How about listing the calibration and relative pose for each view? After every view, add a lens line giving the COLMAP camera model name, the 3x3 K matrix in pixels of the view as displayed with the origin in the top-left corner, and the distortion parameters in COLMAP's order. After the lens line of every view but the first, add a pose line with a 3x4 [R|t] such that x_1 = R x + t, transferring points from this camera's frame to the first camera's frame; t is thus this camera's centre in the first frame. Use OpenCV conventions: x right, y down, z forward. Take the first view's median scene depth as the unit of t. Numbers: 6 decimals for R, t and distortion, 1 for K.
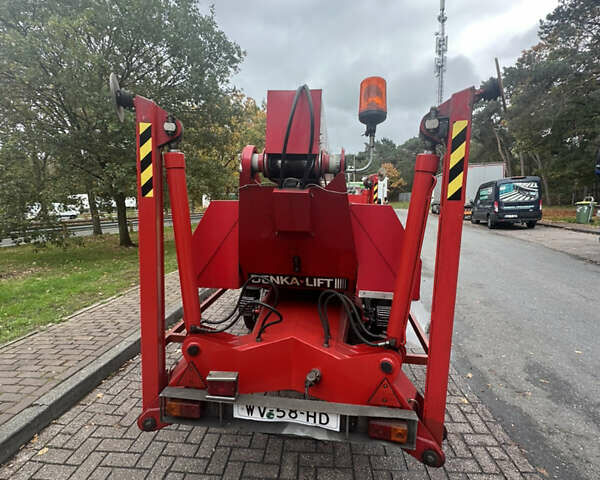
lens RADIAL K [[316.2, 0, 300.7], [0, 316.2, 243.3], [0, 0, 1]] dist [-0.000821, -0.000122]
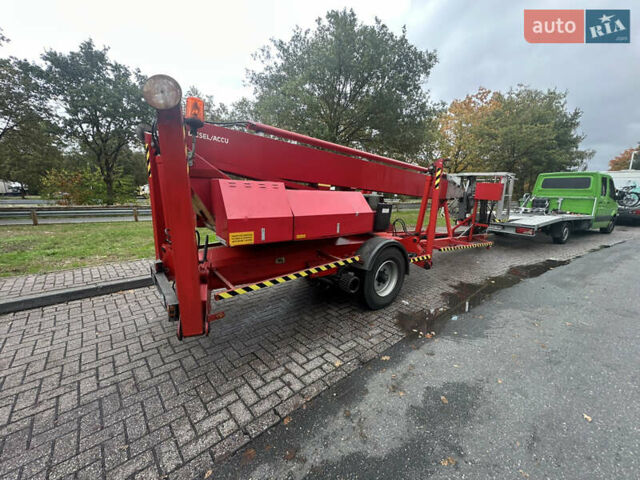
lens RADIAL K [[253.1, 0, 320.2], [0, 253.1, 241.0], [0, 0, 1]] dist [0.000582, -0.000975]
pose [[0.712824, 0.146272, -0.685921, 1.271943], [-0.110895, 0.989213, 0.095705, -0.000065], [0.692521, 0.007845, 0.721355, 0.403189]]
